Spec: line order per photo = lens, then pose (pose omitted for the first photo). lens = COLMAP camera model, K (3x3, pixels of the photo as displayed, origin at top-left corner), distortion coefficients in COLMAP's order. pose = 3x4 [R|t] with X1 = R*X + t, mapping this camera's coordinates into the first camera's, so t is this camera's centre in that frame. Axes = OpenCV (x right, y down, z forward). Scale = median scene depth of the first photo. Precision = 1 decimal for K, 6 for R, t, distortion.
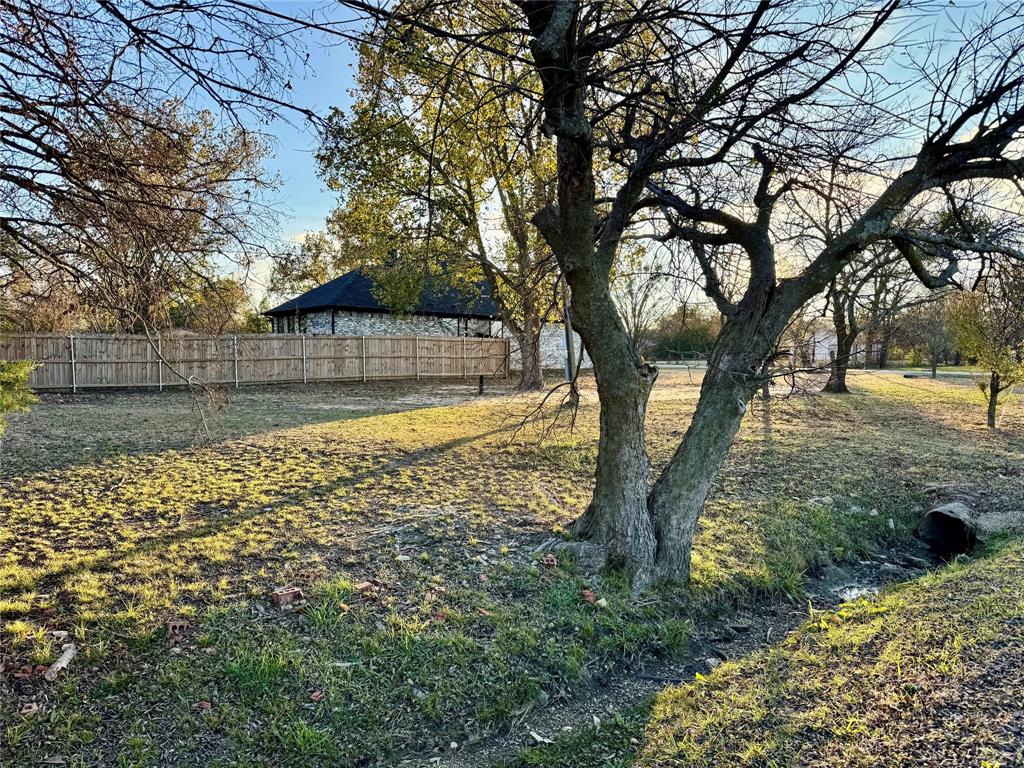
lens RADIAL K [[709.7, 0, 512.0], [0, 709.7, 384.0], [0, 0, 1]] dist [0.076203, -0.092538]
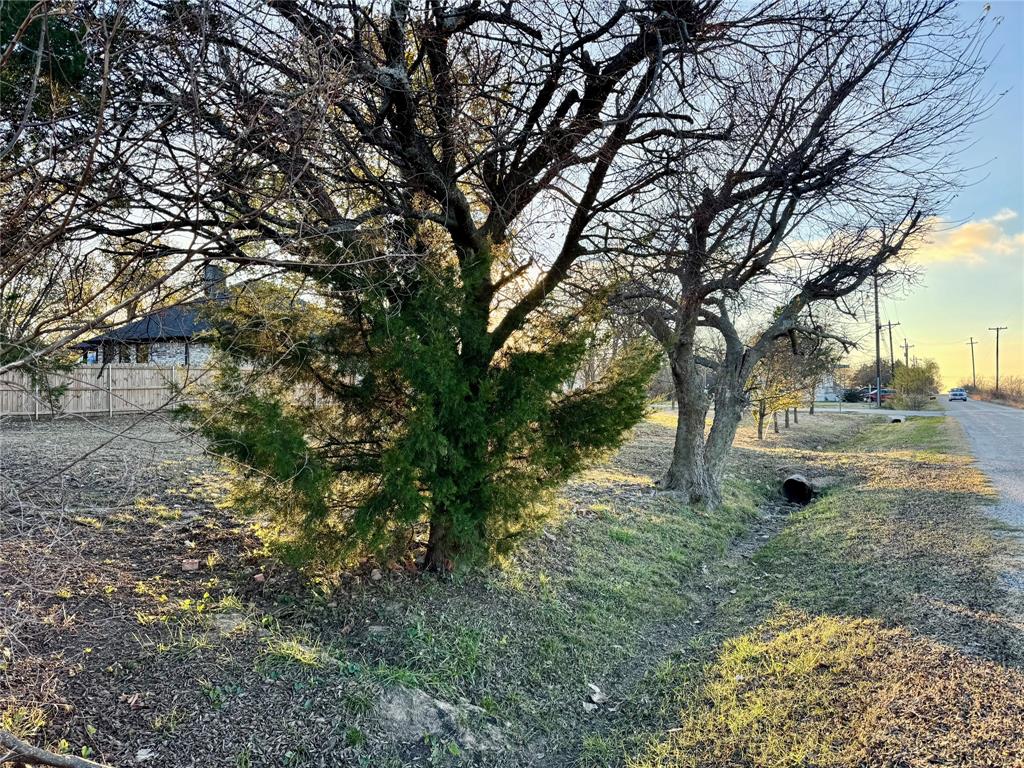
lens RADIAL K [[709.7, 0, 512.0], [0, 709.7, 384.0], [0, 0, 1]] dist [0.076203, -0.092538]
pose [[0.933600, 0.014670, 0.358017, -0.661813], [0.002774, 0.998836, -0.048161, 0.026813], [-0.358306, 0.045957, 0.932472, -0.394070]]
